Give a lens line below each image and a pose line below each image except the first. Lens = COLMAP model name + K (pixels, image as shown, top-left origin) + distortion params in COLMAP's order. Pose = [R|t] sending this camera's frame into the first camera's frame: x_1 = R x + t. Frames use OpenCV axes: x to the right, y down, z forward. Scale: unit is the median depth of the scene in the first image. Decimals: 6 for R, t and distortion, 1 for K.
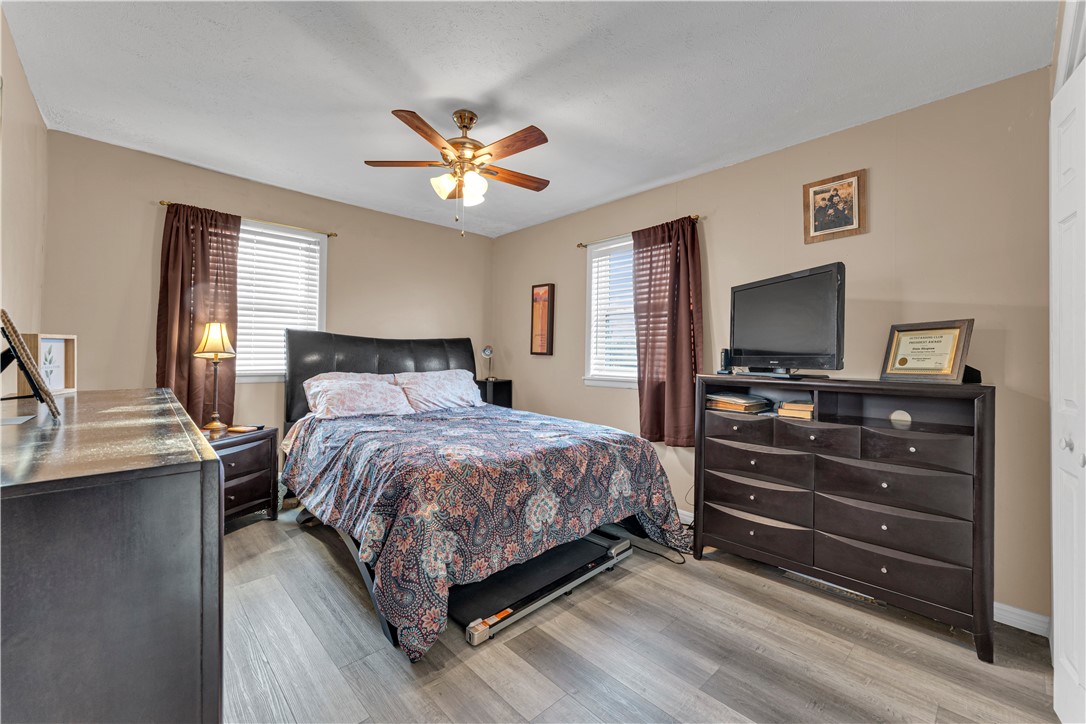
lens RADIAL K [[438.3, 0, 540.0], [0, 438.3, 356.5], [0, 0, 1]] dist [-0.000410, -0.000320]
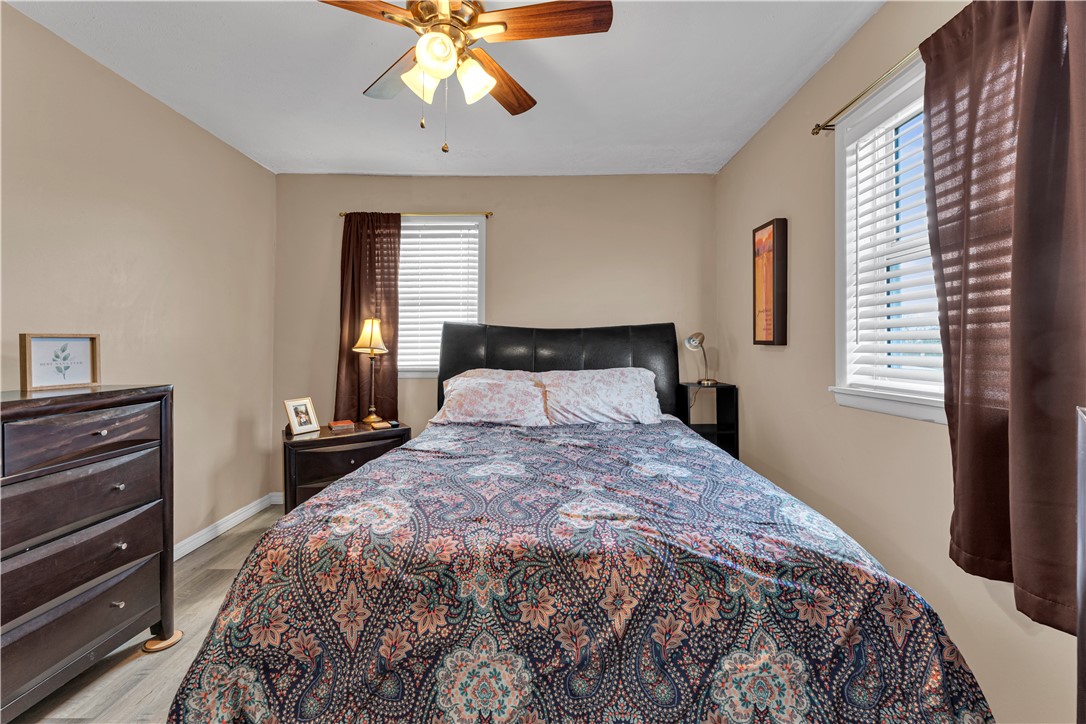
lens RADIAL K [[438.3, 0, 551.9], [0, 438.3, 347.3], [0, 0, 1]] dist [-0.000410, -0.000320]
pose [[0.724795, -0.014602, -0.688810, 0.249413], [0.009925, 0.999893, -0.010753, 0.003541], [0.688893, 0.000957, 0.724862, 0.481448]]
